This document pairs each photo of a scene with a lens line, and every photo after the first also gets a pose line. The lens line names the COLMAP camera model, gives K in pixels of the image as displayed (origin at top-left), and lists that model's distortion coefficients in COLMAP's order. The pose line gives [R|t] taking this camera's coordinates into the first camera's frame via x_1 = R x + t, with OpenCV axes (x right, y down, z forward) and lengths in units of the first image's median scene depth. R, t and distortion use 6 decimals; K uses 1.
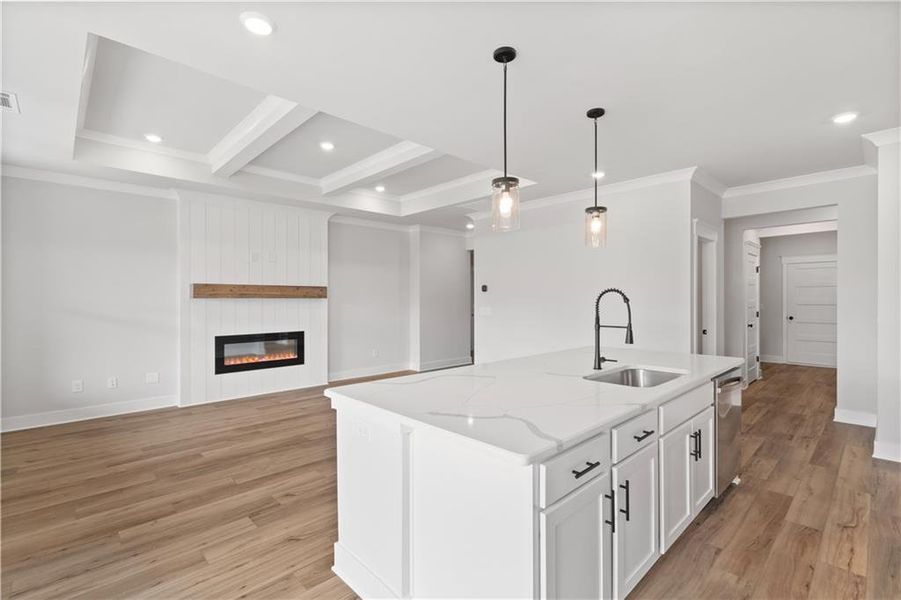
lens RADIAL K [[408.2, 0, 452.4], [0, 408.2, 308.9], [0, 0, 1]] dist [-0.000515, 0.000491]
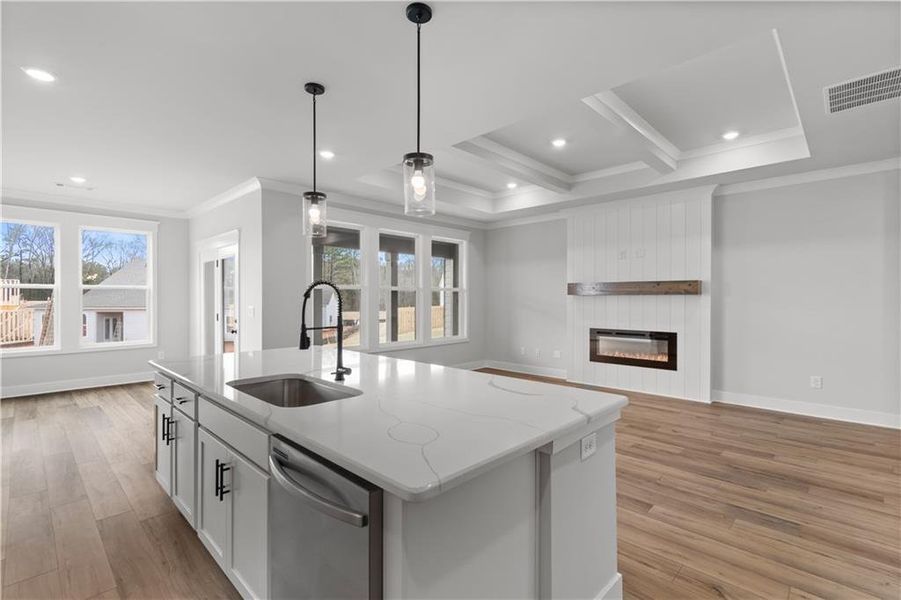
lens RADIAL K [[411.7, 0, 449.5], [0, 411.7, 294.5], [0, 0, 1]] dist [0.000285, 0.002447]
pose [[0.037239, -0.003457, -0.999300, 0.517913], [-0.024171, 0.999698, -0.004359, -0.011549], [0.999014, 0.024316, 0.037144, 0.522398]]
